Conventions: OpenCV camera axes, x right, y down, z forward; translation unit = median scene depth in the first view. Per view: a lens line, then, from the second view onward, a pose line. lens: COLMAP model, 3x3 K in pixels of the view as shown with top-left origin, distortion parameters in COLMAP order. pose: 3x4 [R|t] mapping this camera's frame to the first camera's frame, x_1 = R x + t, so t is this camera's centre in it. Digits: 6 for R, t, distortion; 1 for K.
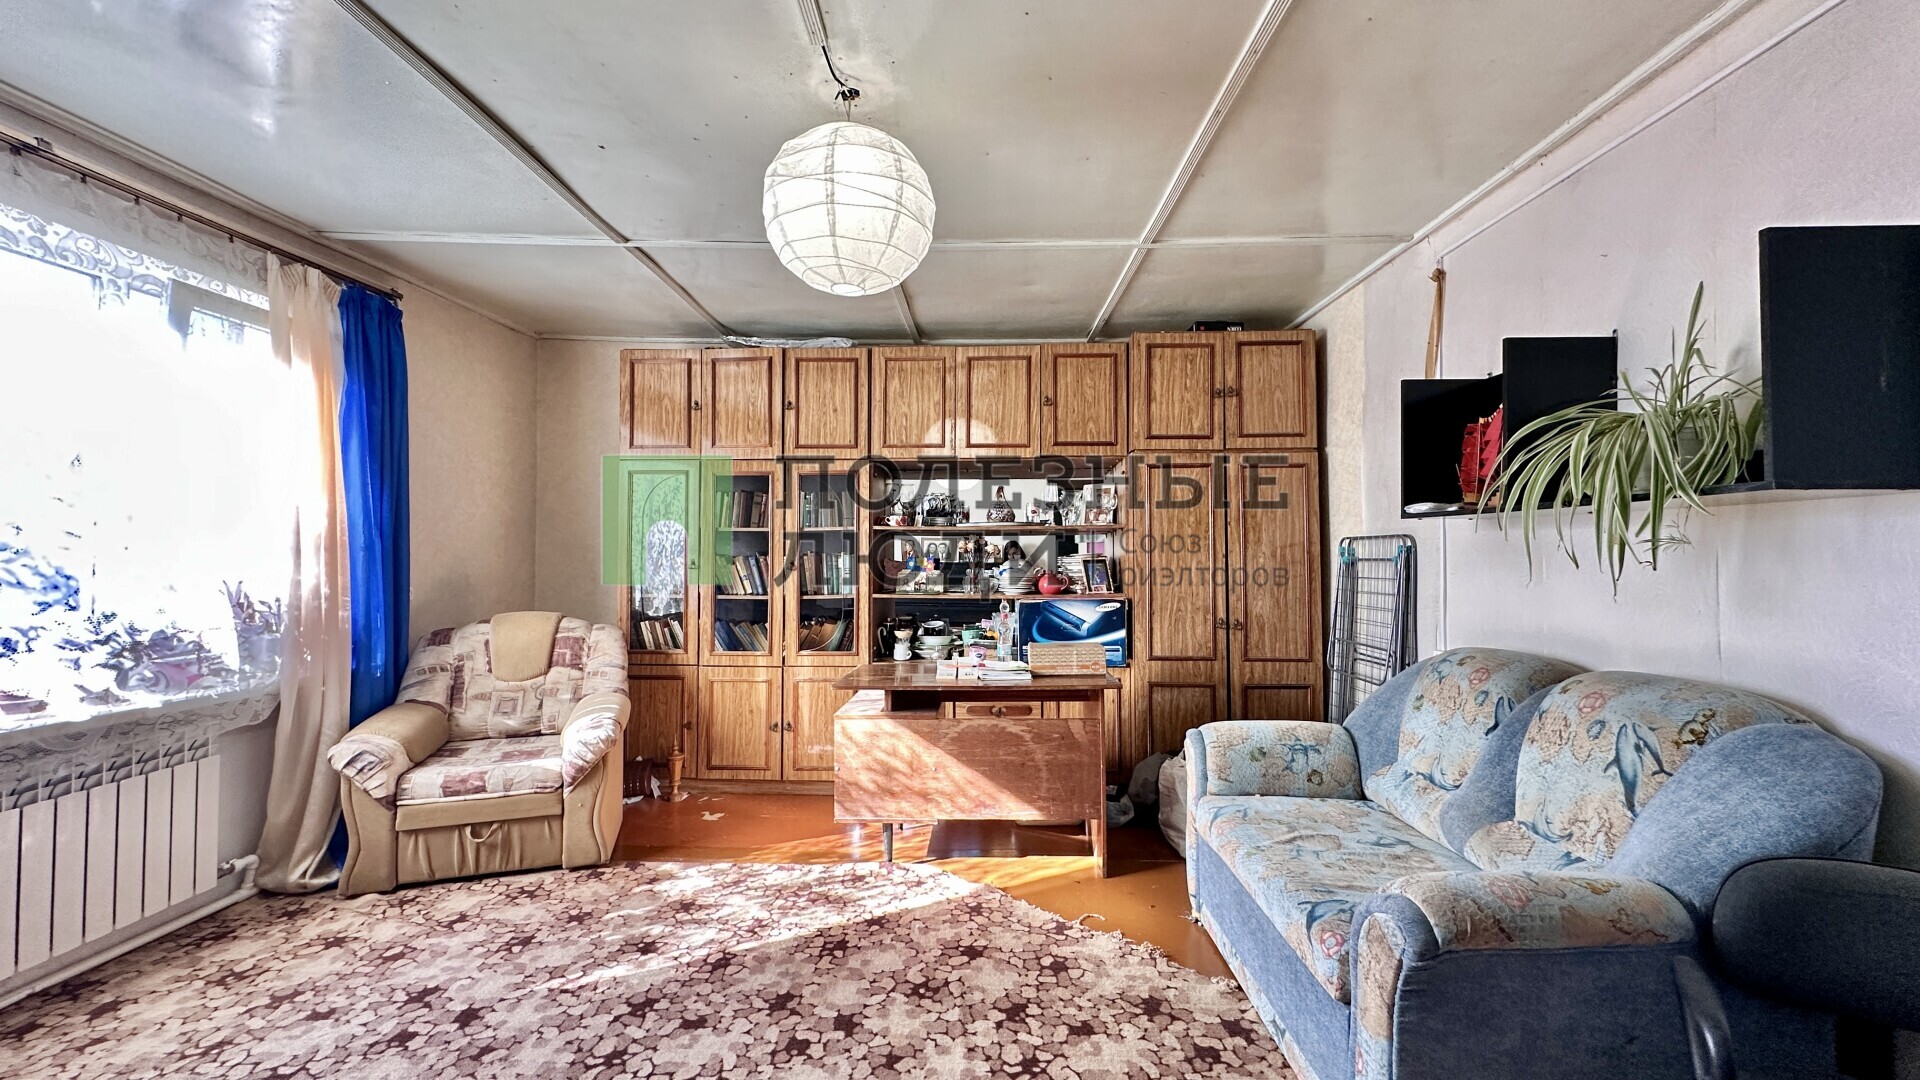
lens RADIAL K [[765.1, 0, 960.0], [0, 765.1, 540.0], [0, 0, 1]] dist [-0.001477, 0.000691]
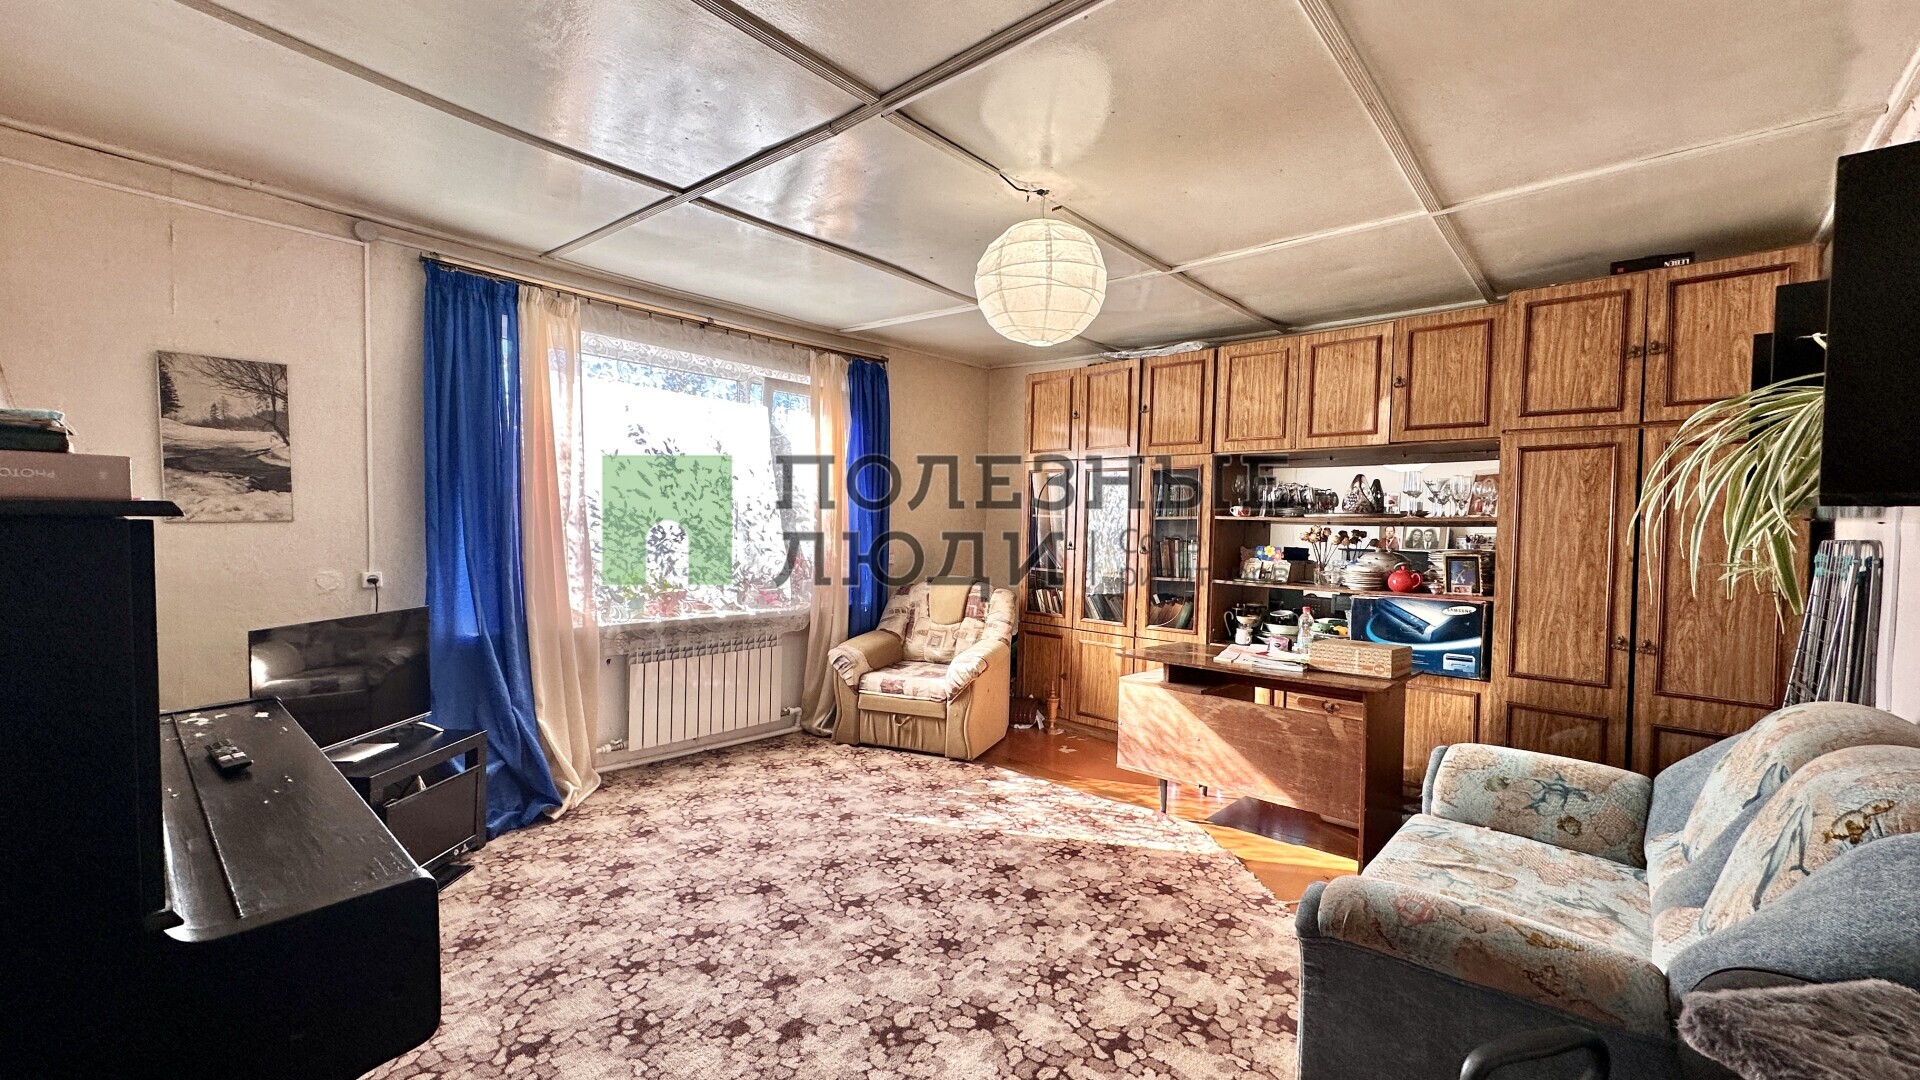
lens RADIAL K [[765.1, 0, 960.0], [0, 765.1, 540.0], [0, 0, 1]] dist [-0.001477, 0.000691]
pose [[0.764153, 0.030165, -0.644329, 0.407750], [-0.011611, 0.999387, 0.033017, -0.021380], [0.644930, -0.017749, 0.764035, -0.064065]]
